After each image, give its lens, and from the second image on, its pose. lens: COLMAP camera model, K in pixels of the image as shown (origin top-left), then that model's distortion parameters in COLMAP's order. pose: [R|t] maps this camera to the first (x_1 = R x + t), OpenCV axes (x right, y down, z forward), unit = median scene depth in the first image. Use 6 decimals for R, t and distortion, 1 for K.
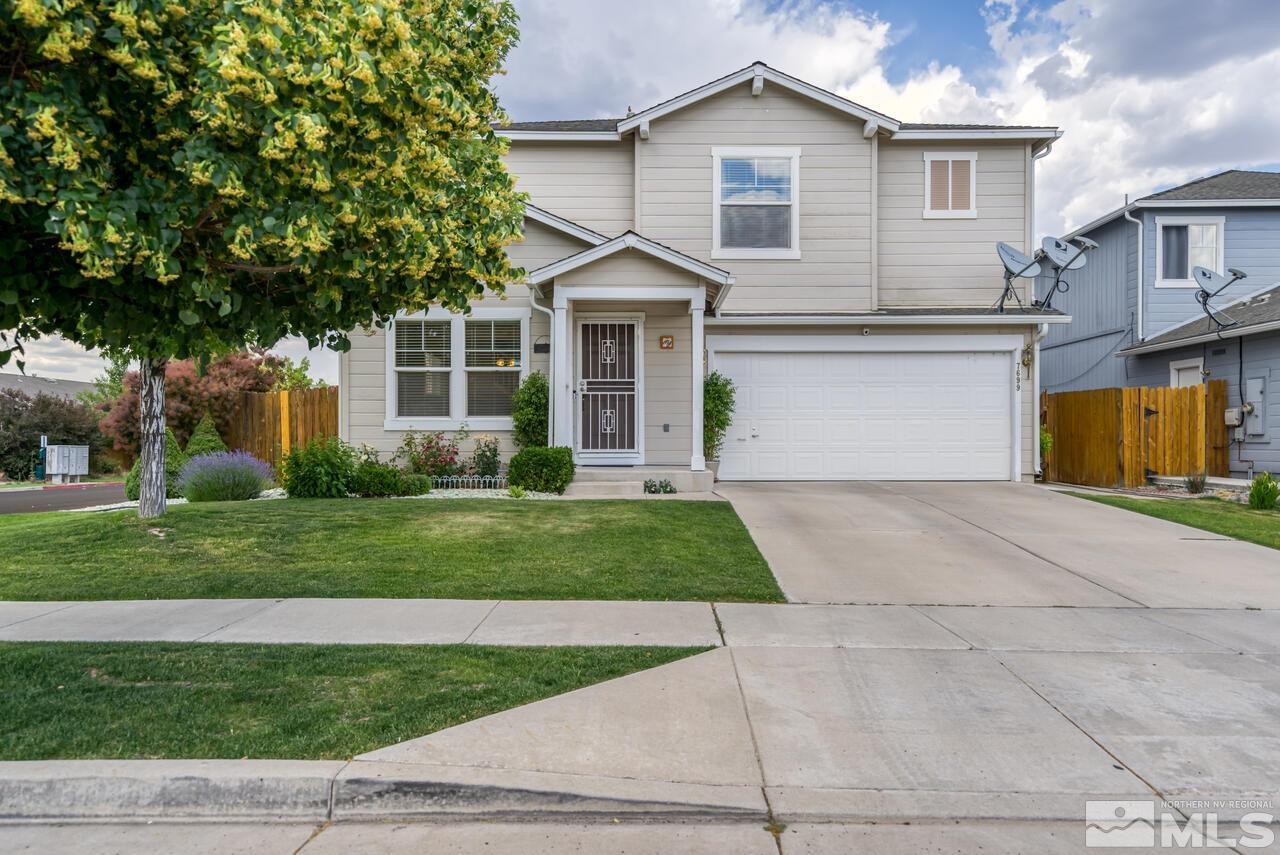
lens RADIAL K [[878.0, 0, 640.0], [0, 878.0, 427.5], [0, 0, 1]] dist [0.008898, 0.001082]
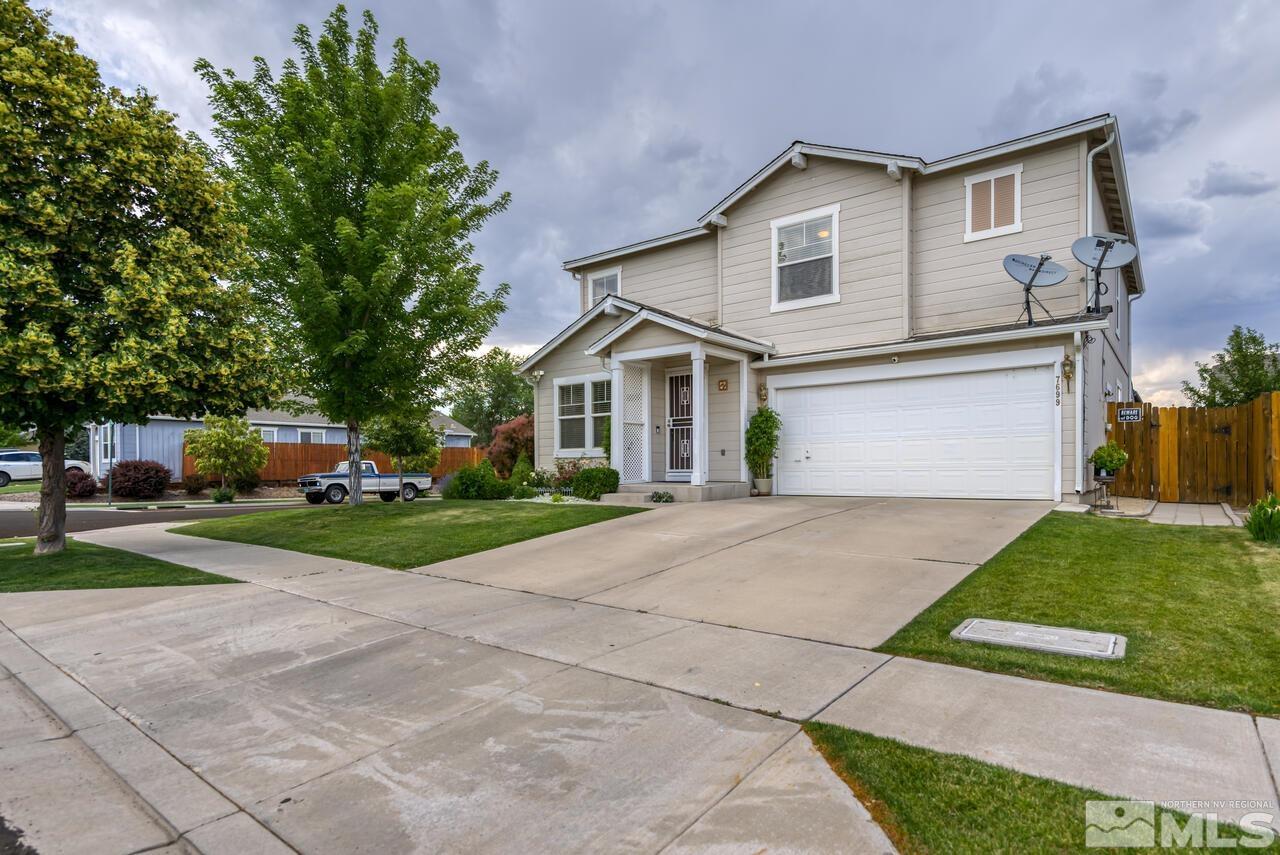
lens RADIAL K [[674.1, 0, 640.4], [0, 674.1, 462.0], [0, 0, 1]] dist [-0.001767, -0.000171]
pose [[0.789528, -0.011979, -0.613598, 0.512258], [0.018966, 0.999808, 0.004885, 0.006979], [0.613422, -0.015494, 0.789604, 0.147049]]
